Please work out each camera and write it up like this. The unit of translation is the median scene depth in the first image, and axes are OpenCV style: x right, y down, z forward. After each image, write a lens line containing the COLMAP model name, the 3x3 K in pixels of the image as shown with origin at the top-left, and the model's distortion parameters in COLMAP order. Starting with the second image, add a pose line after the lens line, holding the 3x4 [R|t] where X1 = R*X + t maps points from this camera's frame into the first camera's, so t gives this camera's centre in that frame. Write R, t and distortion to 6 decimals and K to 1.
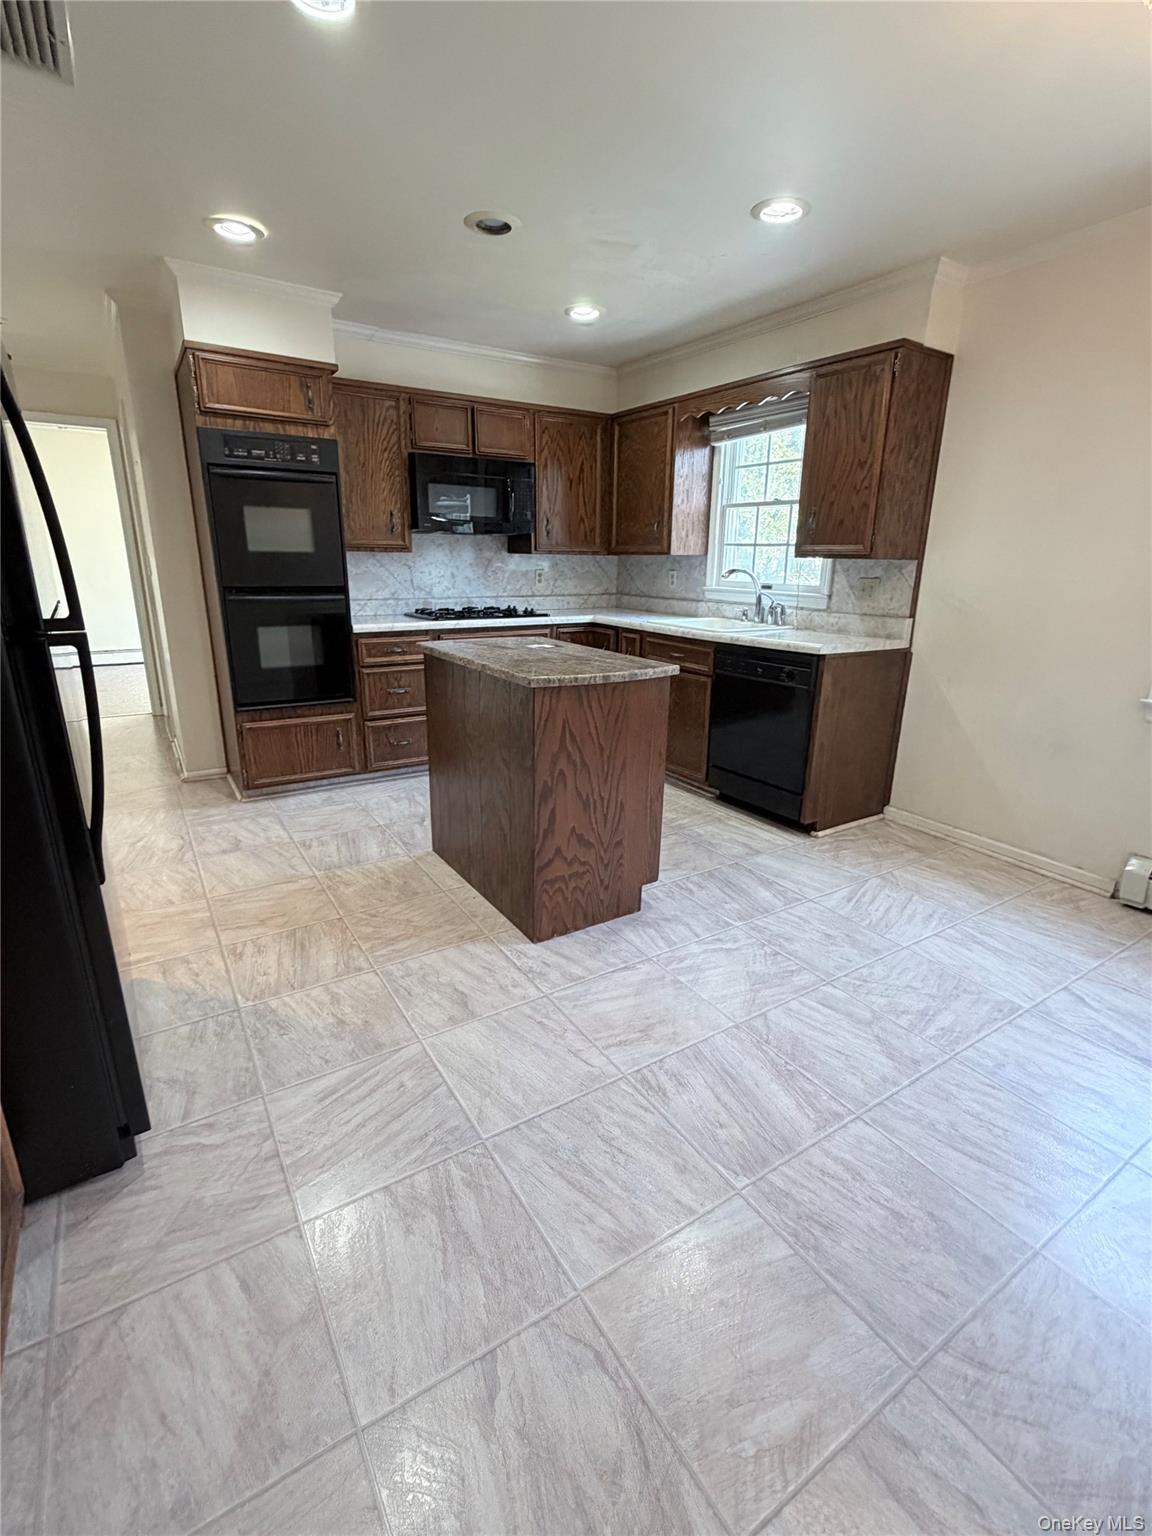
lens RADIAL K [[704.6, 0, 575.8], [0, 704.6, 765.7], [0, 0, 1]] dist [-0.000156, 0.000287]
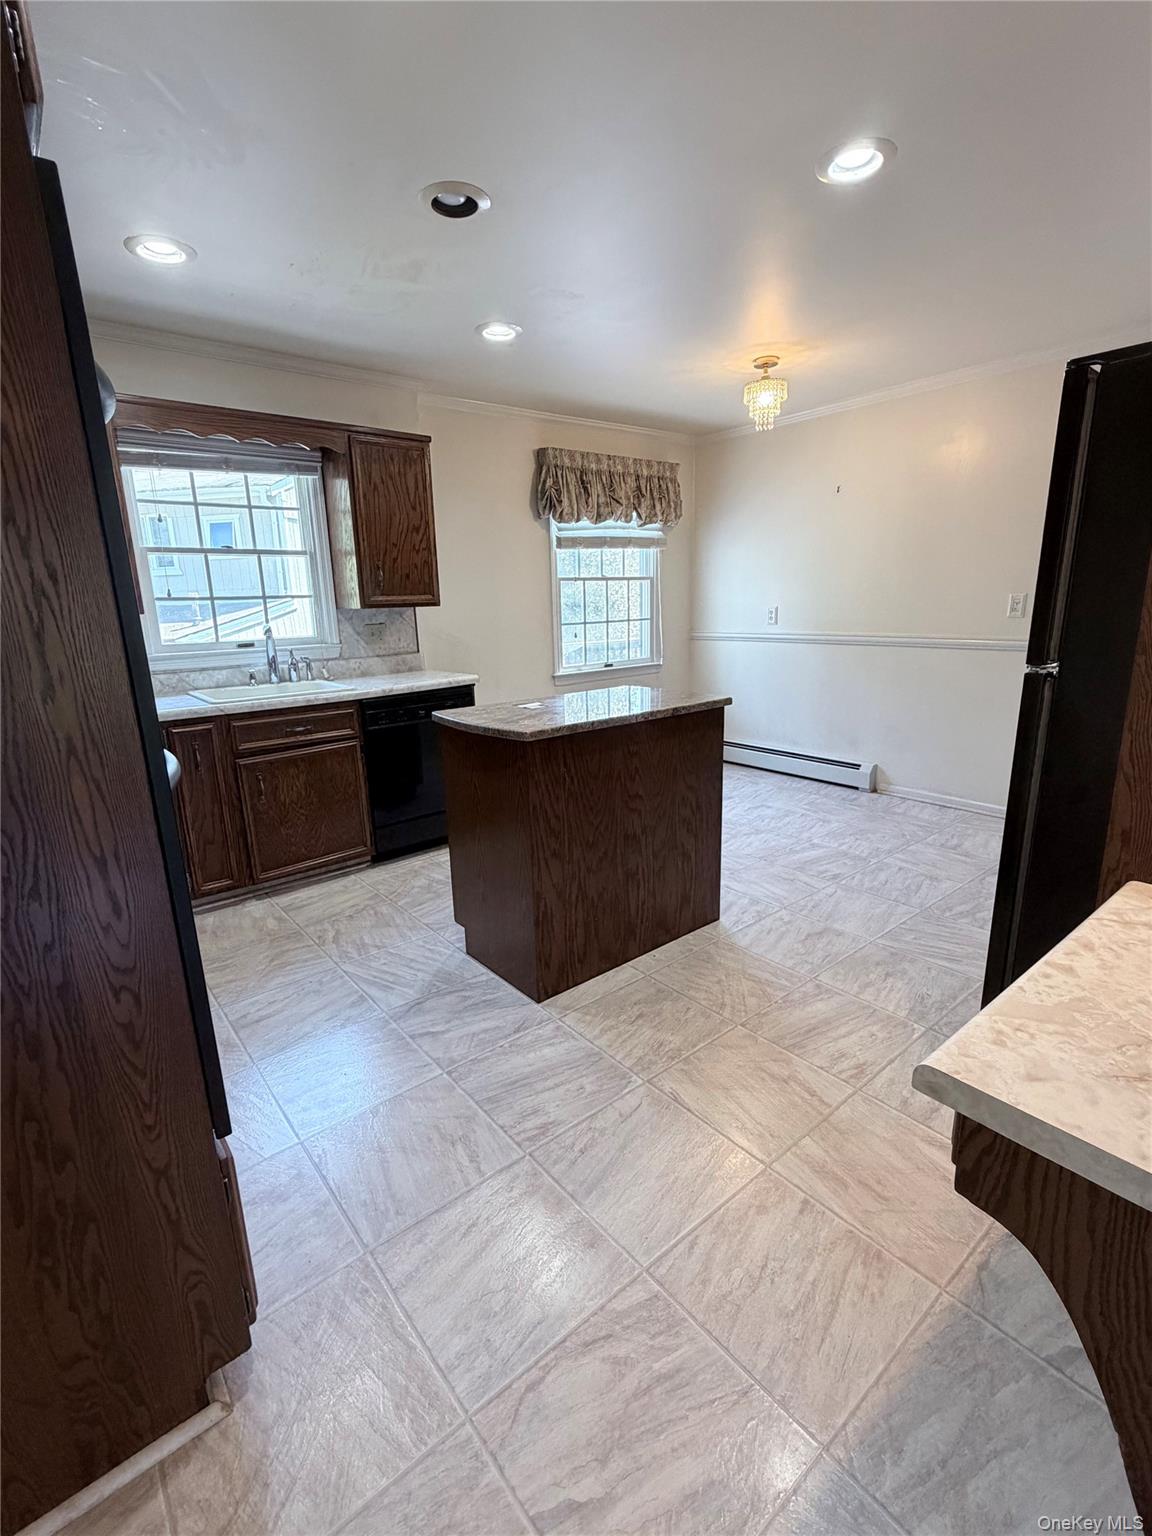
lens RADIAL K [[704.6, 0, 575.6], [0, 704.6, 763.2], [0, 0, 1]] dist [-0.000156, 0.000287]
pose [[-0.120104, -0.238437, 0.963703, -0.997062], [0.308378, 0.913749, 0.264510, -0.340477], [-0.943651, 0.328954, -0.036216, 1.051626]]
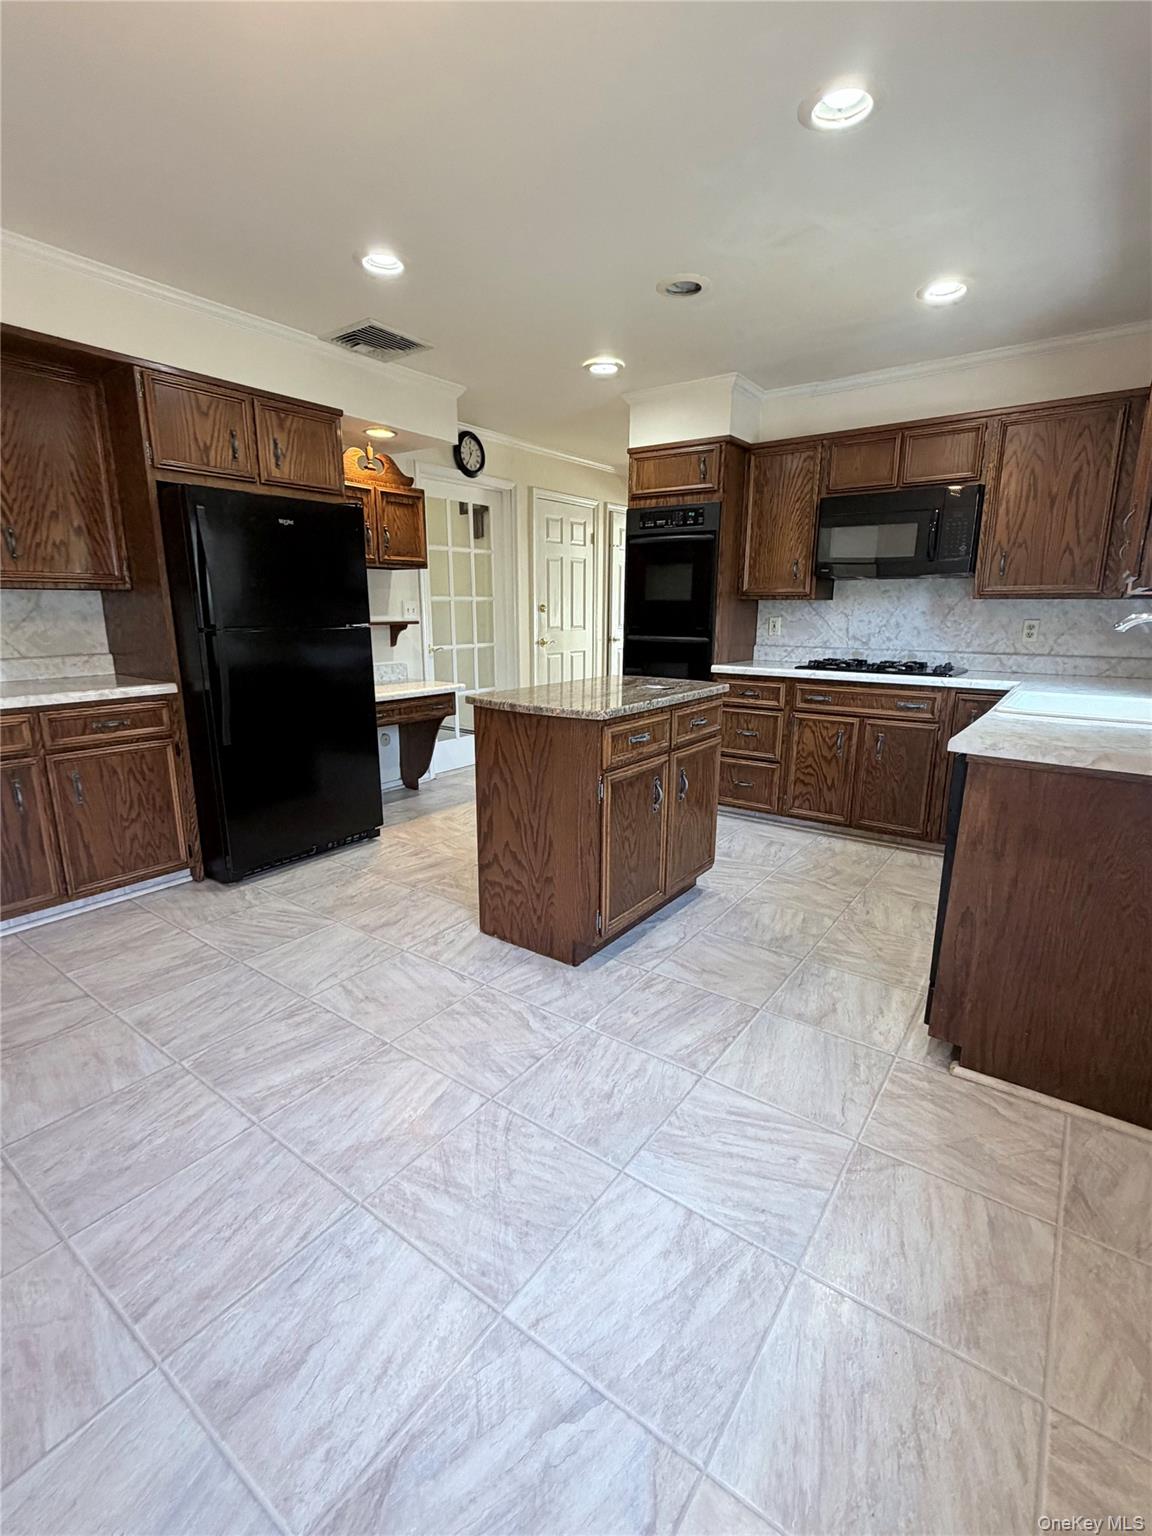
lens RADIAL K [[704.6, 0, 574.3], [0, 704.6, 762.2], [0, 0, 1]] dist [-0.000156, 0.000287]
pose [[0.364069, 0.188017, -0.912197, 0.865271], [-0.265900, 0.959632, 0.091670, -0.135212], [0.892609, 0.209179, 0.399366, 0.554224]]
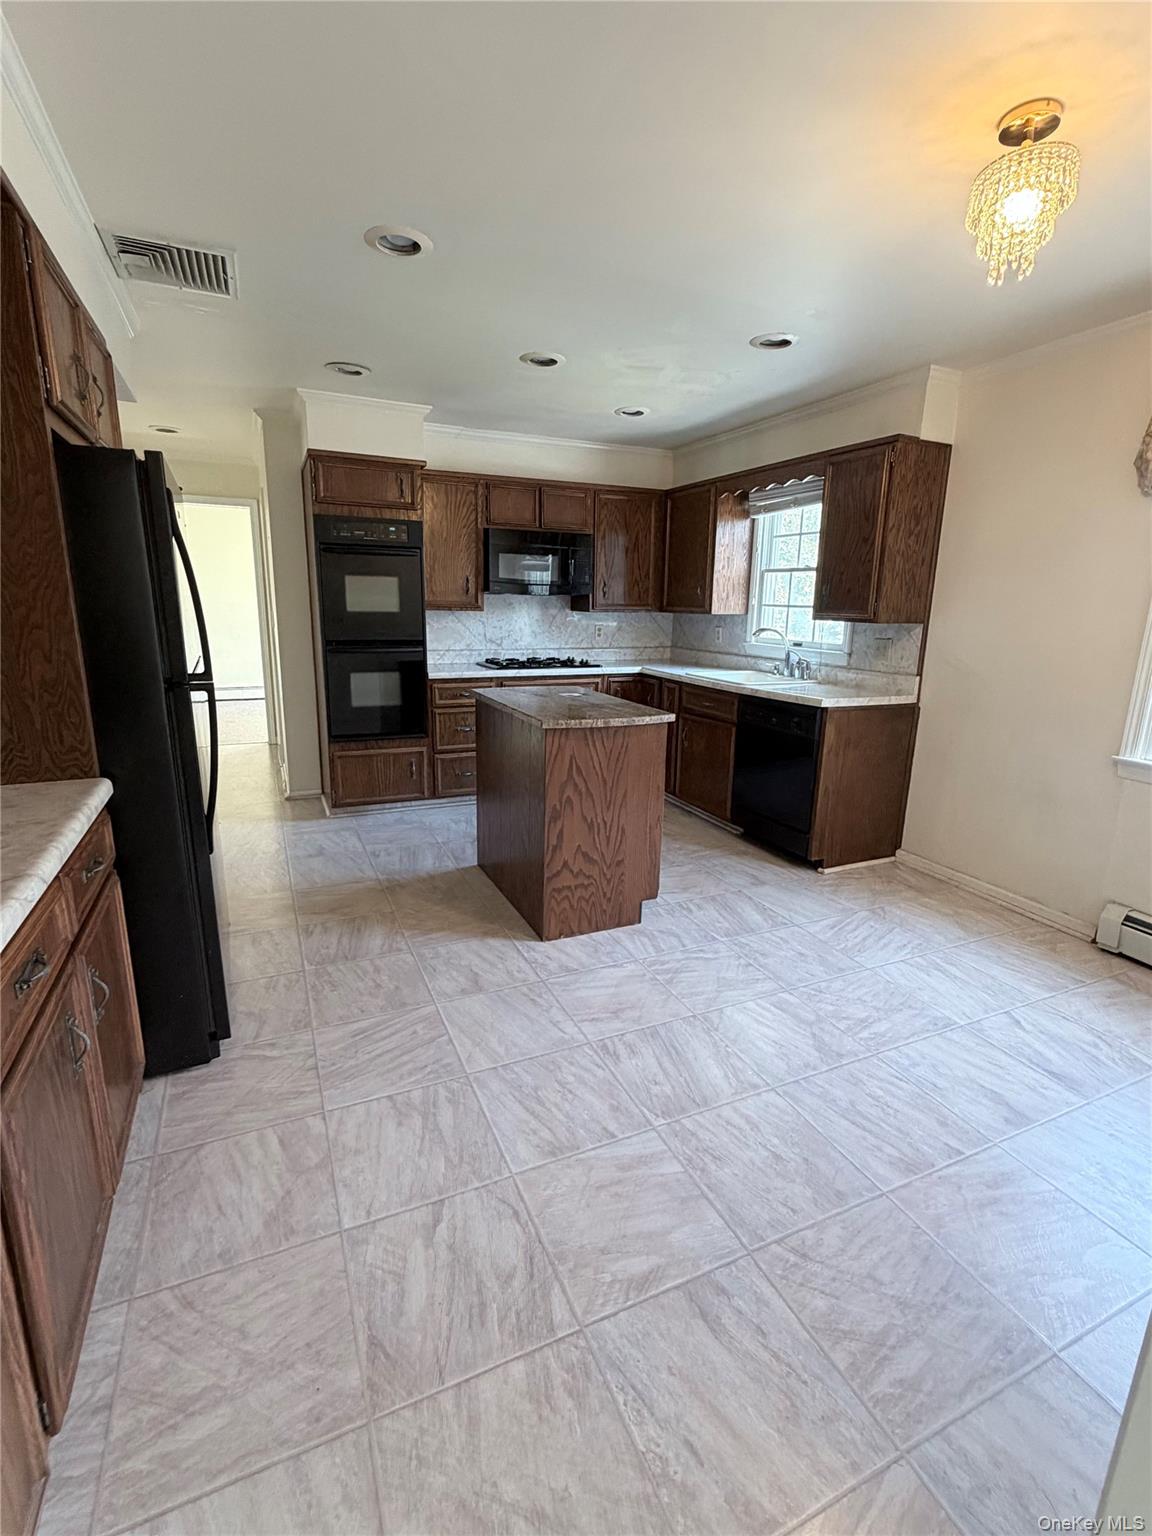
lens RADIAL K [[704.6, 0, 575.4], [0, 704.6, 764.0], [0, 0, 1]] dist [-0.000156, 0.000287]
pose [[0.989926, 0.036447, -0.136818, 0.130317], [-0.045011, 0.997181, -0.060030, 0.018678], [0.134244, 0.065583, 0.988776, -0.171920]]
